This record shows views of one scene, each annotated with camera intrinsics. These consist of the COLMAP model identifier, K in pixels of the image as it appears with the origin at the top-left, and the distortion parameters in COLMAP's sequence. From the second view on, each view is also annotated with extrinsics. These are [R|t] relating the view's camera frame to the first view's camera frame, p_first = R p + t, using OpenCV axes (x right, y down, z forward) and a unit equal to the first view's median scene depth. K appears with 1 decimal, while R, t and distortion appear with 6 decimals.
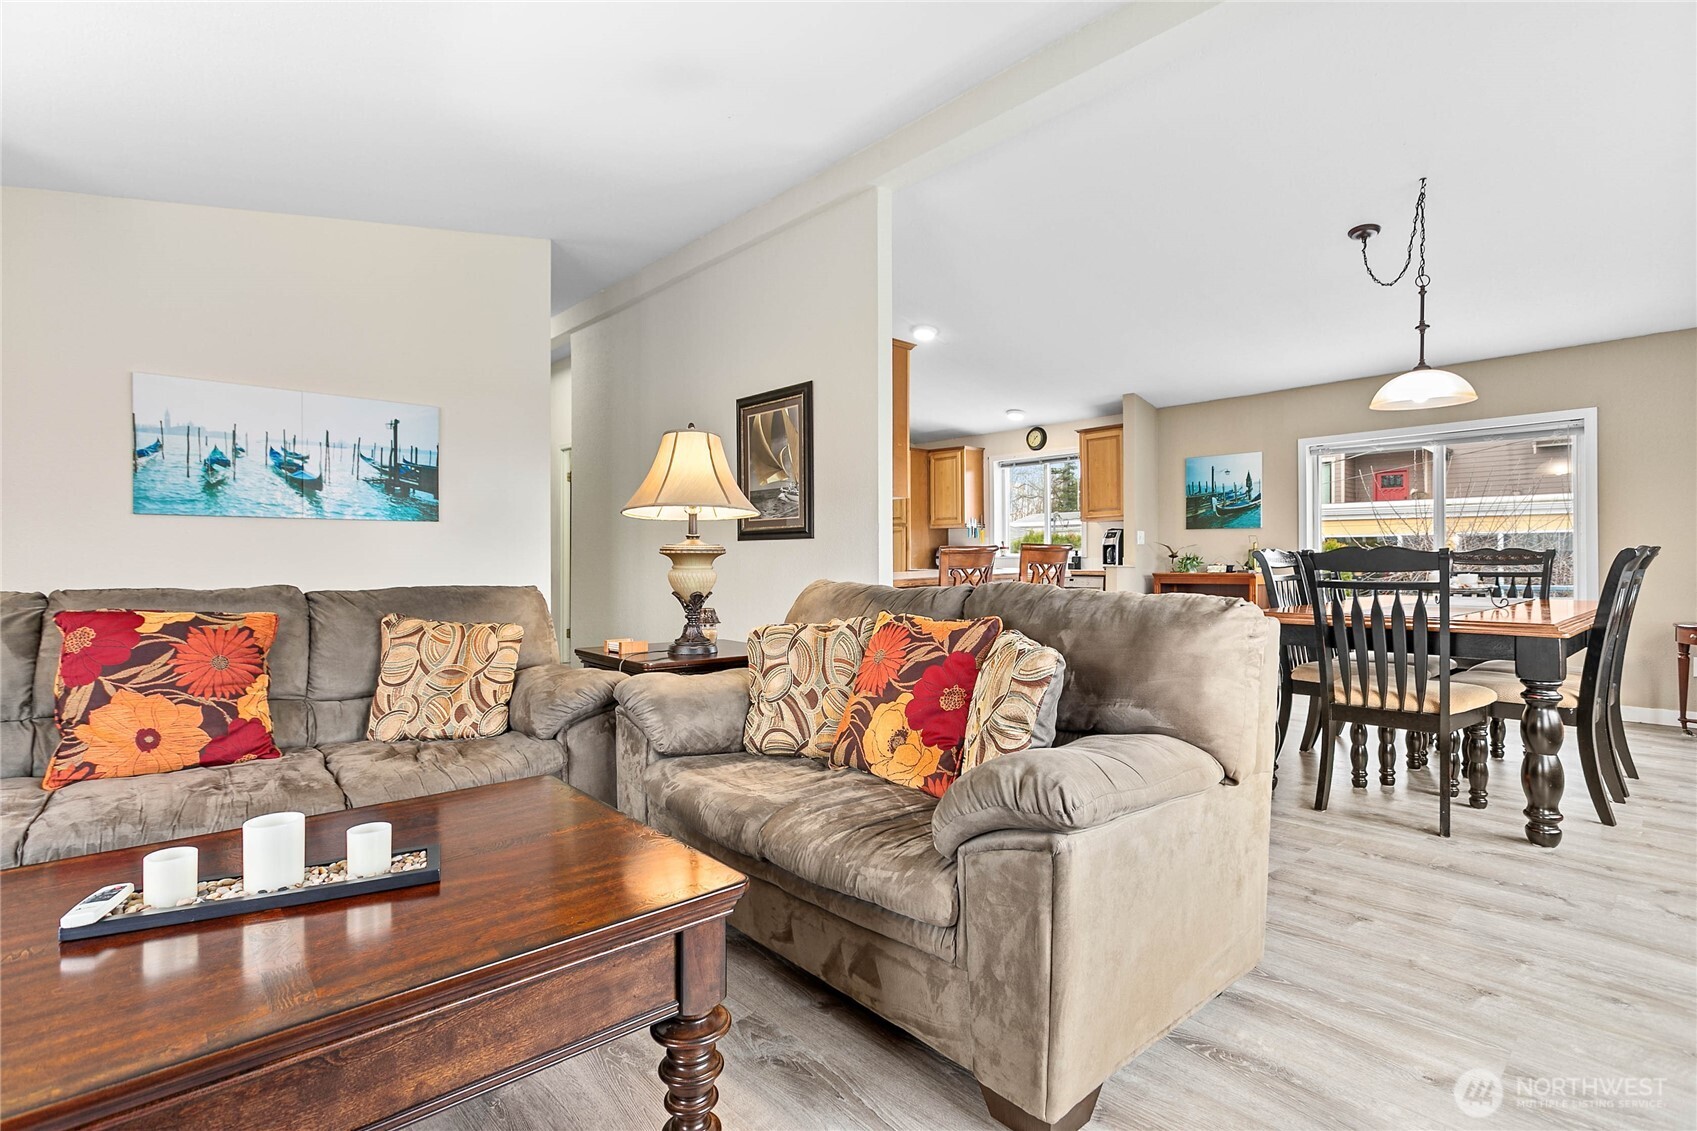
lens RADIAL K [[799.9, 0, 845.0], [0, 799.9, 562.1], [0, 0, 1]] dist [0.000919, 0.000485]
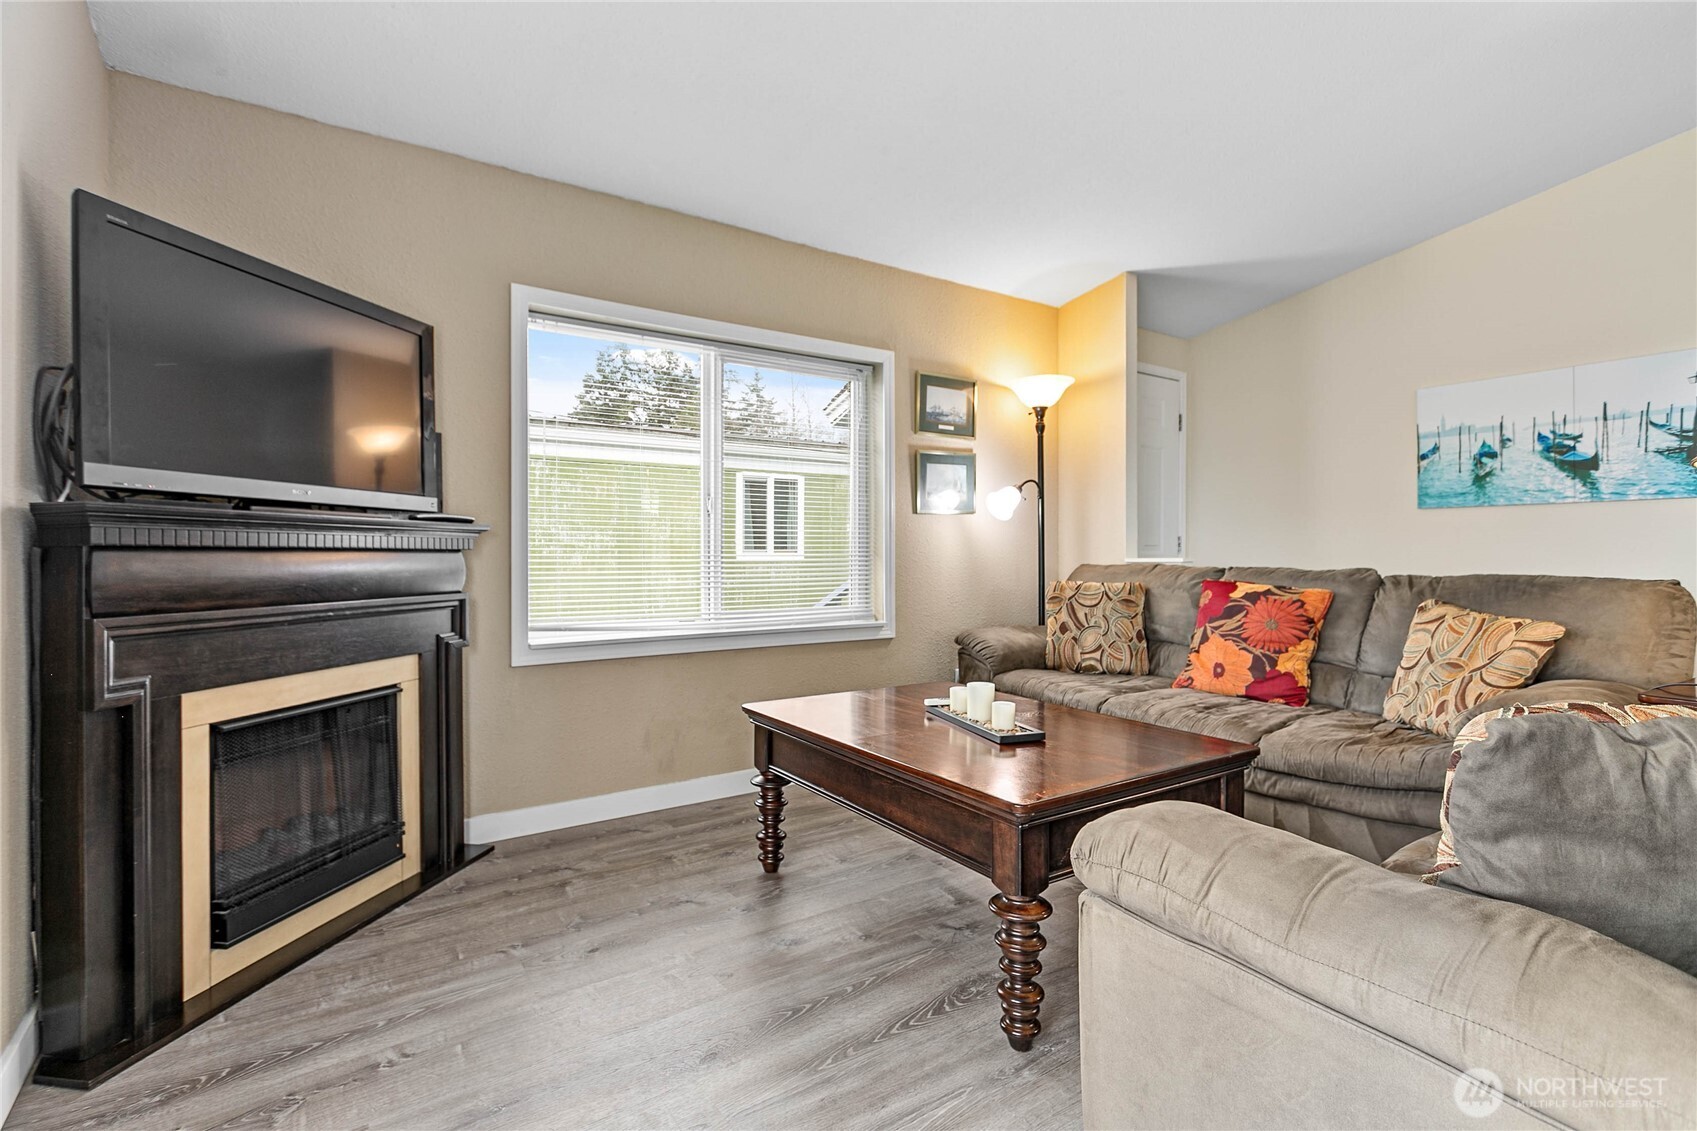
lens RADIAL K [[822.8, 0, 880.8], [0, 822.8, 559.5], [0, 0, 1]] dist [-0.001449, -0.000107]
pose [[-0.124632, 0.008969, -0.992163, 0.388736], [-0.003111, 0.999951, 0.009430, 0.005493], [0.992198, 0.004262, -0.124598, 0.331675]]
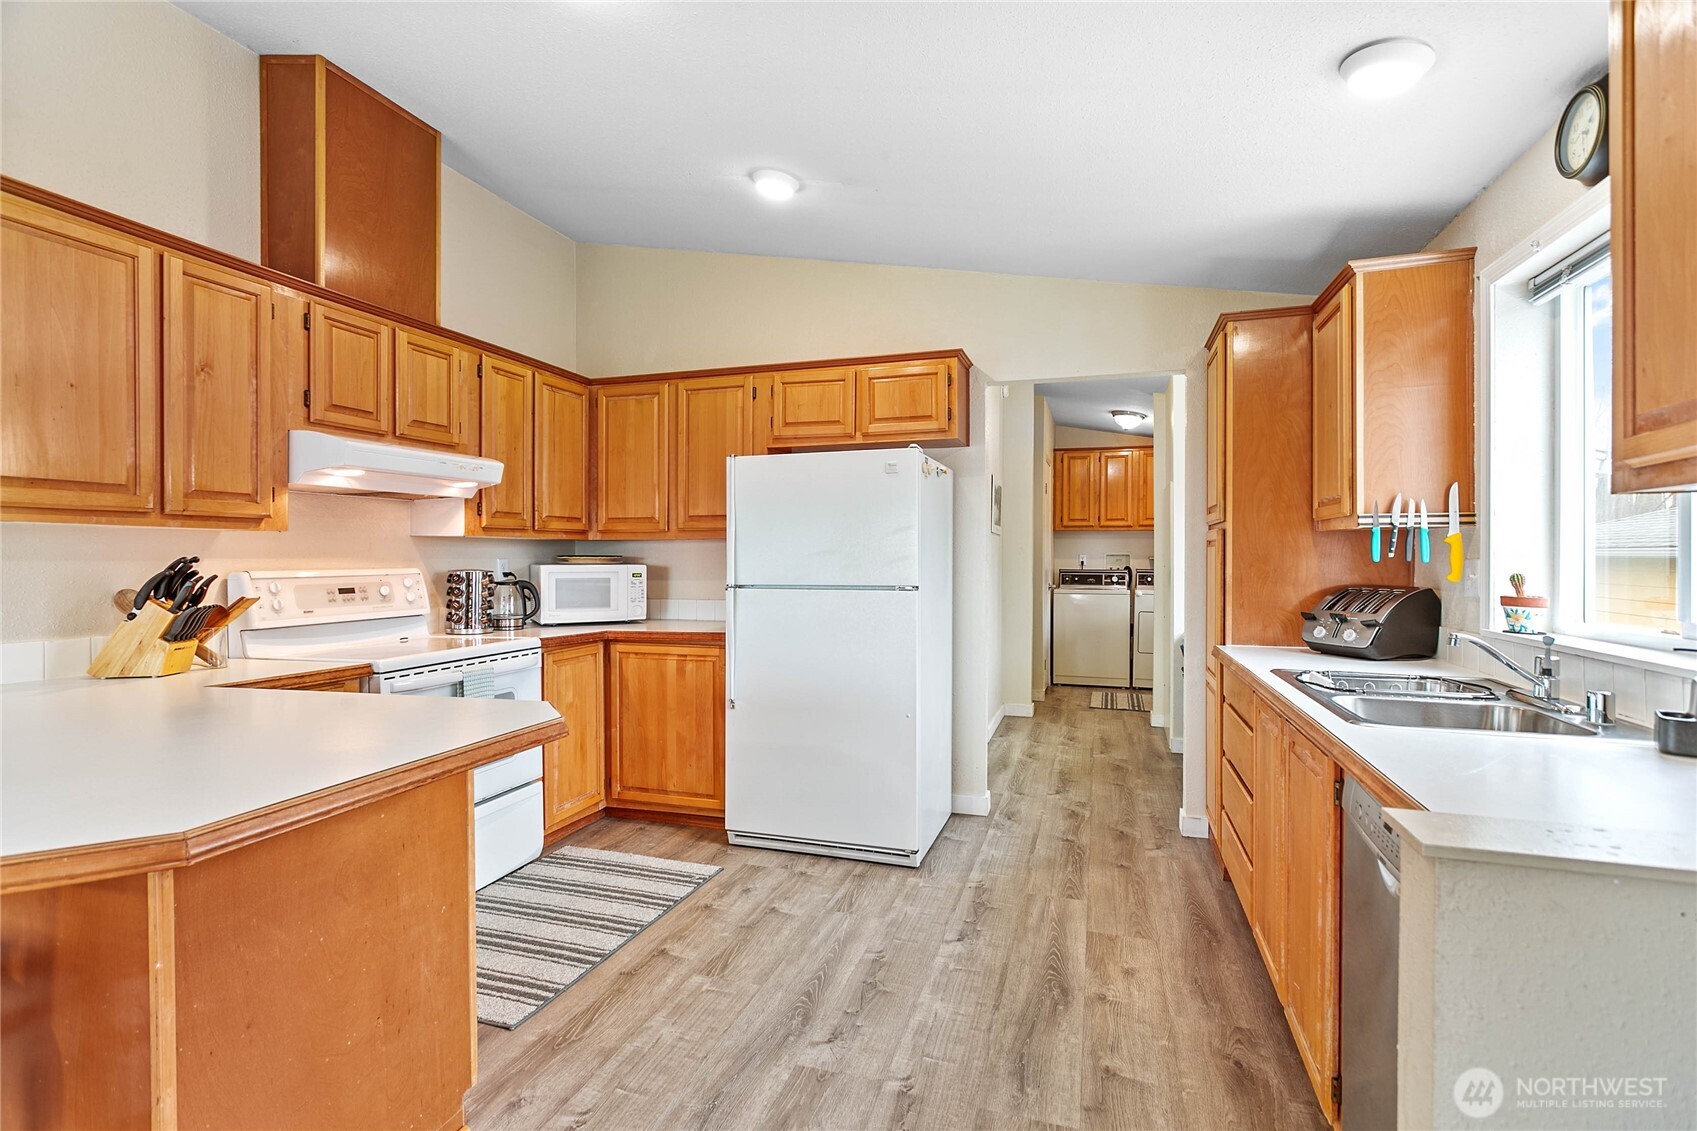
lens RADIAL K [[799.9, 0, 845.0], [0, 799.9, 562.1], [0, 0, 1]] dist [0.000919, 0.000485]
pose [[0.496896, 0.009004, -0.867763, 0.719435], [-0.003256, 0.999958, 0.008511, -0.073086], [0.867804, -0.001403, 0.496905, 1.529270]]
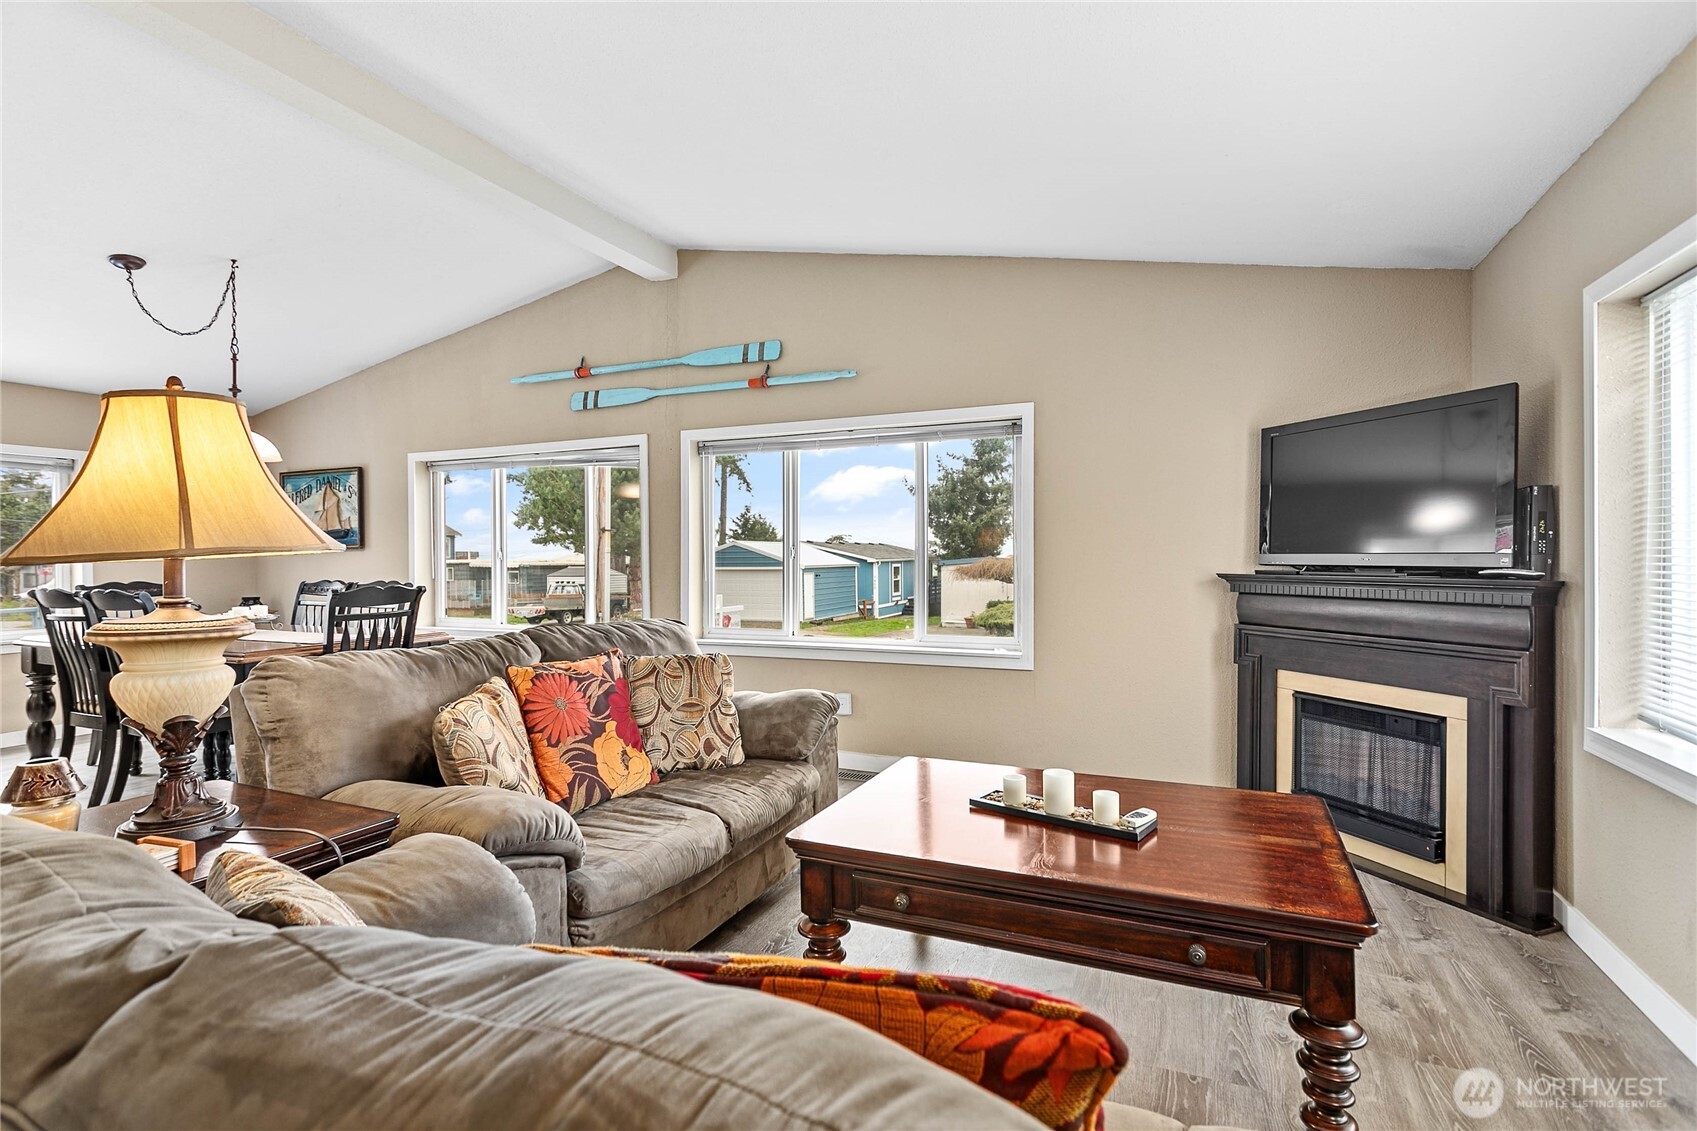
lens RADIAL K [[799.9, 0, 845.0], [0, 799.9, 562.1], [0, 0, 1]] dist [0.000919, 0.000485]
pose [[-0.410802, -0.000216, 0.911724, -0.674924], [0.014702, 0.999868, 0.006861, -0.045131], [-0.911606, 0.016223, -0.410745, 0.683382]]
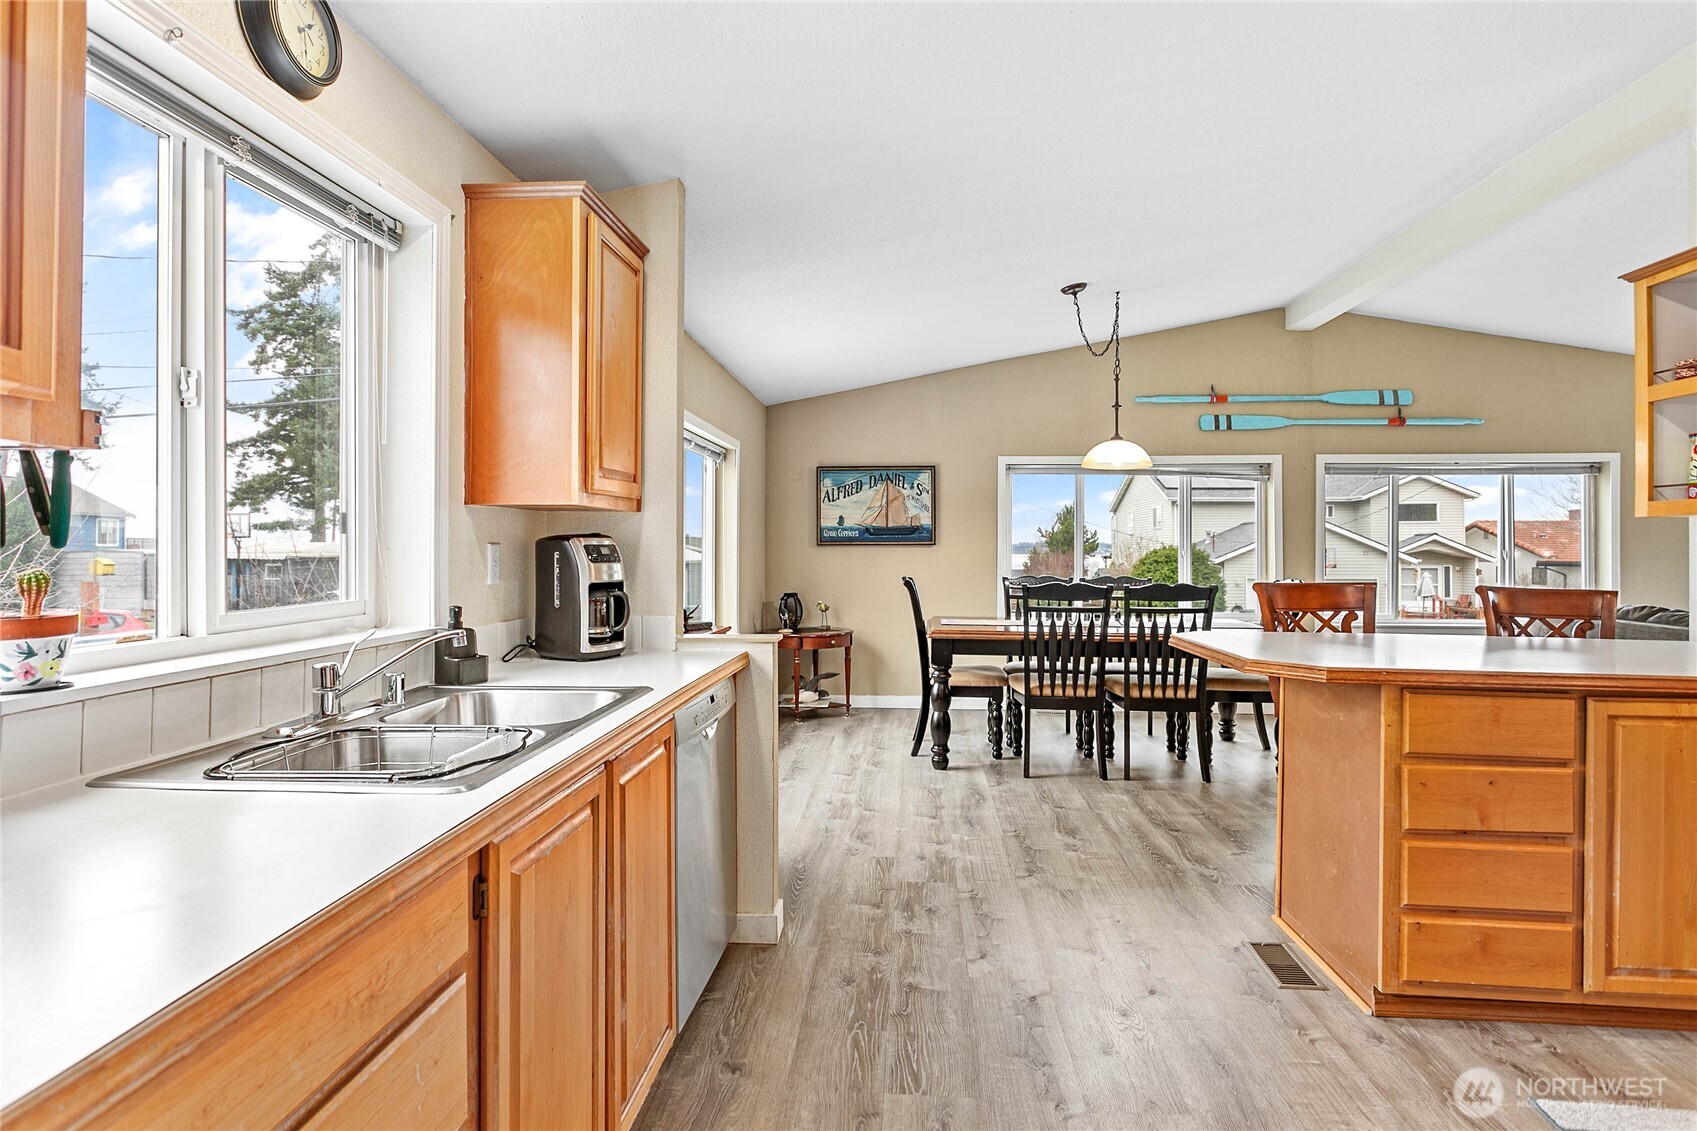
lens RADIAL K [[864.8, 0, 845.7], [0, 864.8, 547.7], [0, 0, 1]] dist [-0.002622, -0.000103]
pose [[-0.680128, 0.002932, 0.733088, 0.003678], [0.003042, 0.999995, -0.001177, -0.068510], [-0.733087, 0.001429, -0.680133, 2.265586]]
